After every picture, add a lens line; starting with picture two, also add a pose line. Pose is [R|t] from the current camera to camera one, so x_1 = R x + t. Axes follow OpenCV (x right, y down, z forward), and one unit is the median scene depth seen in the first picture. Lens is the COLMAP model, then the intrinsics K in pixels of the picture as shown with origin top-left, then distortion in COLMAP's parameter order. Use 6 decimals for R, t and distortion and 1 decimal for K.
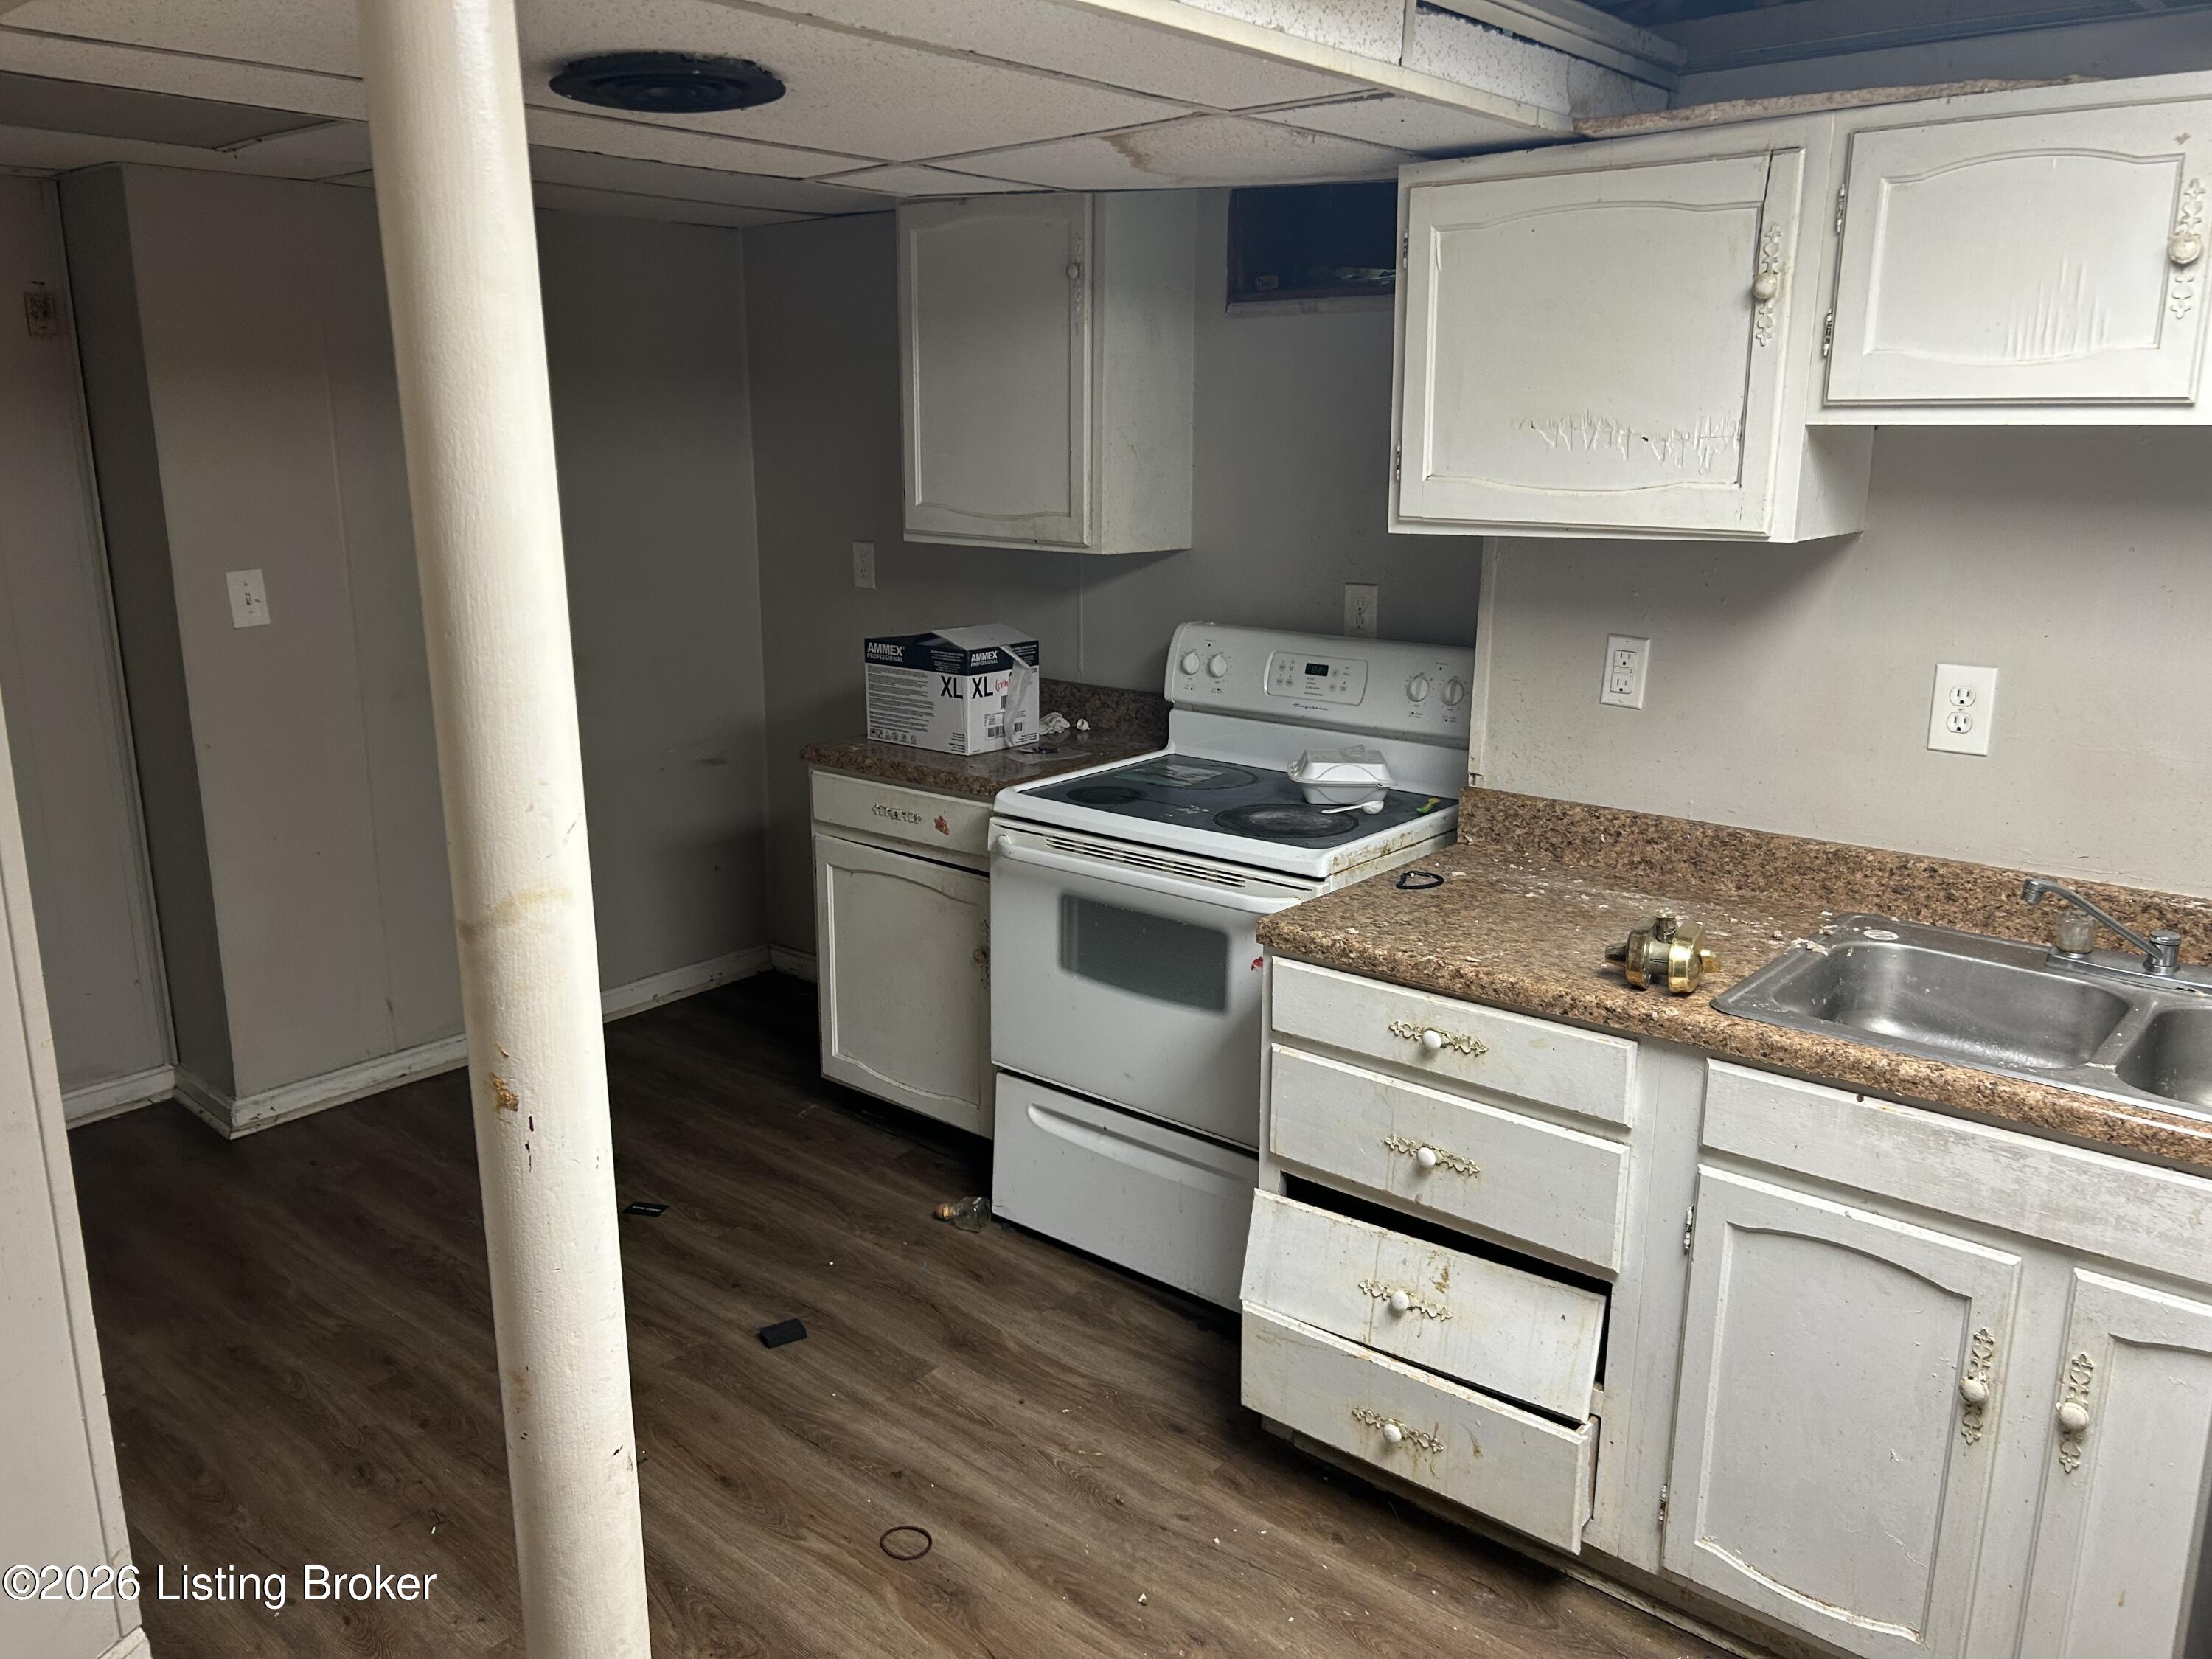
lens RADIAL K [[1675.6, 0, 1103.1], [0, 1675.6, 825.6], [0, 0, 1]] dist [0.009554, -0.008569]
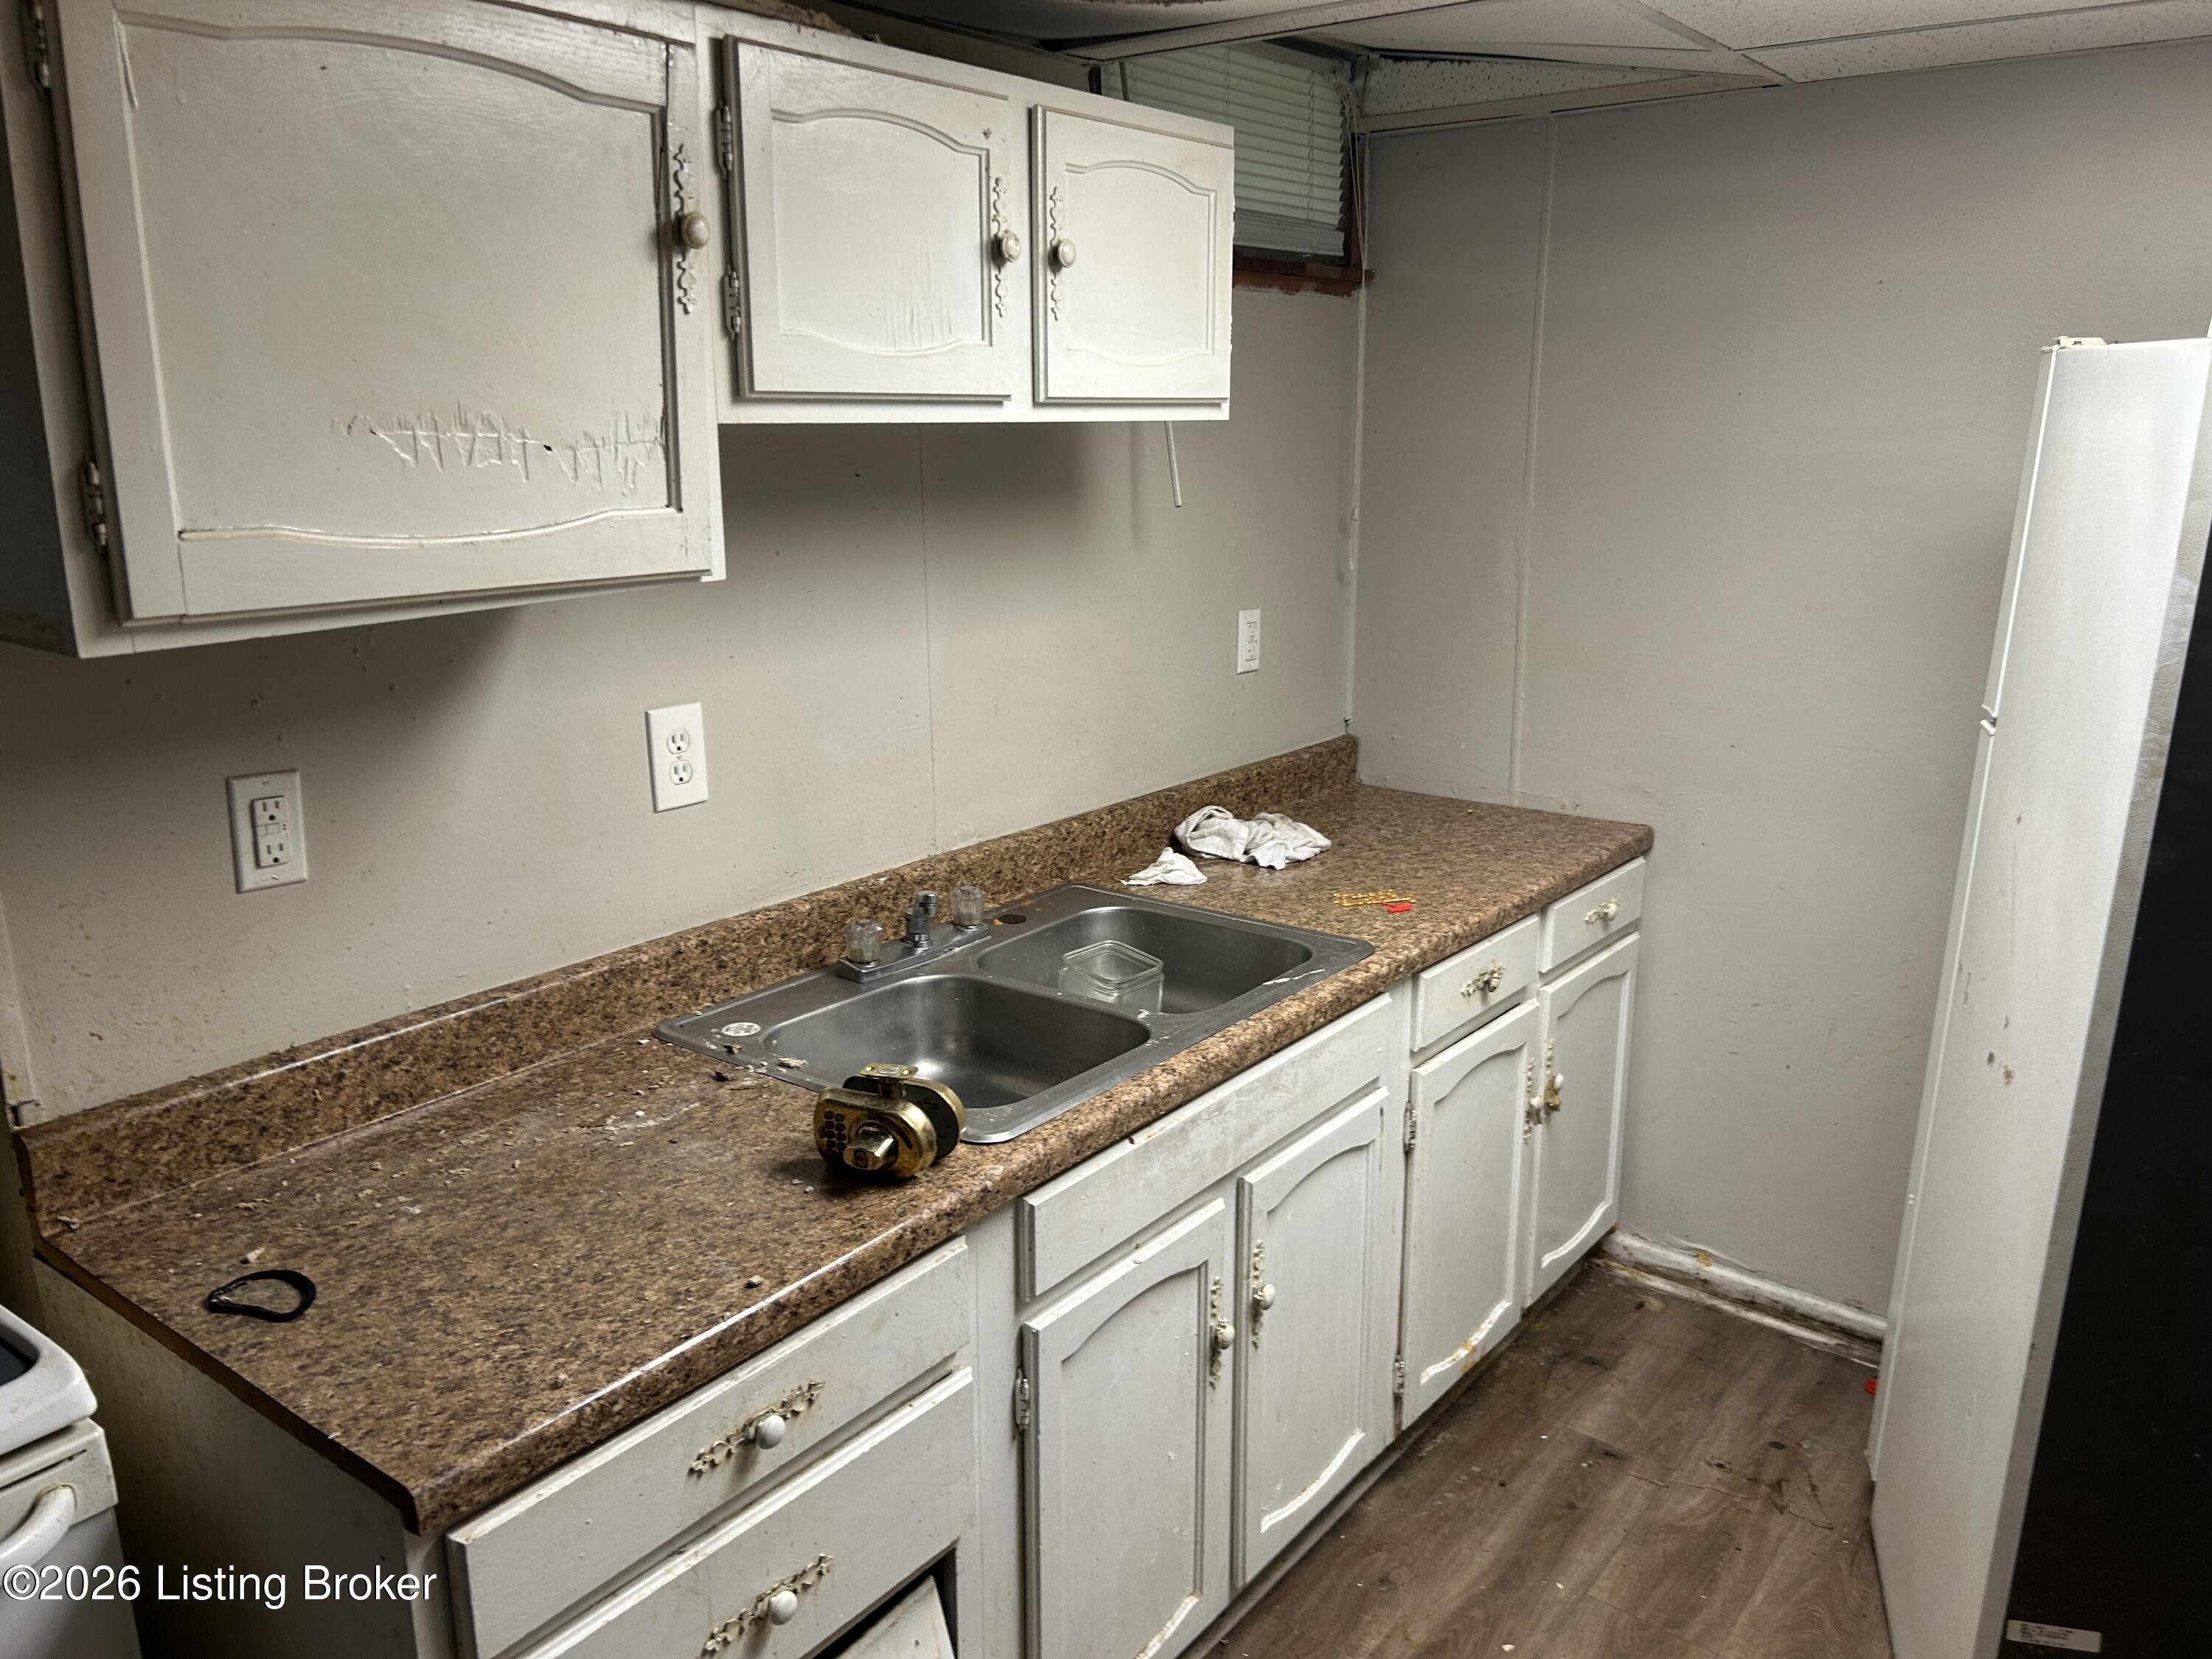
lens RADIAL K [[1675.6, 0, 1105.3], [0, 1675.6, 837.6], [0, 0, 1]] dist [0.009554, -0.008569]
pose [[-0.062917, -0.242866, 0.968017, -0.340068], [0.235591, 0.938913, 0.250877, -0.193396], [-0.969813, 0.243841, -0.001857, 0.799597]]
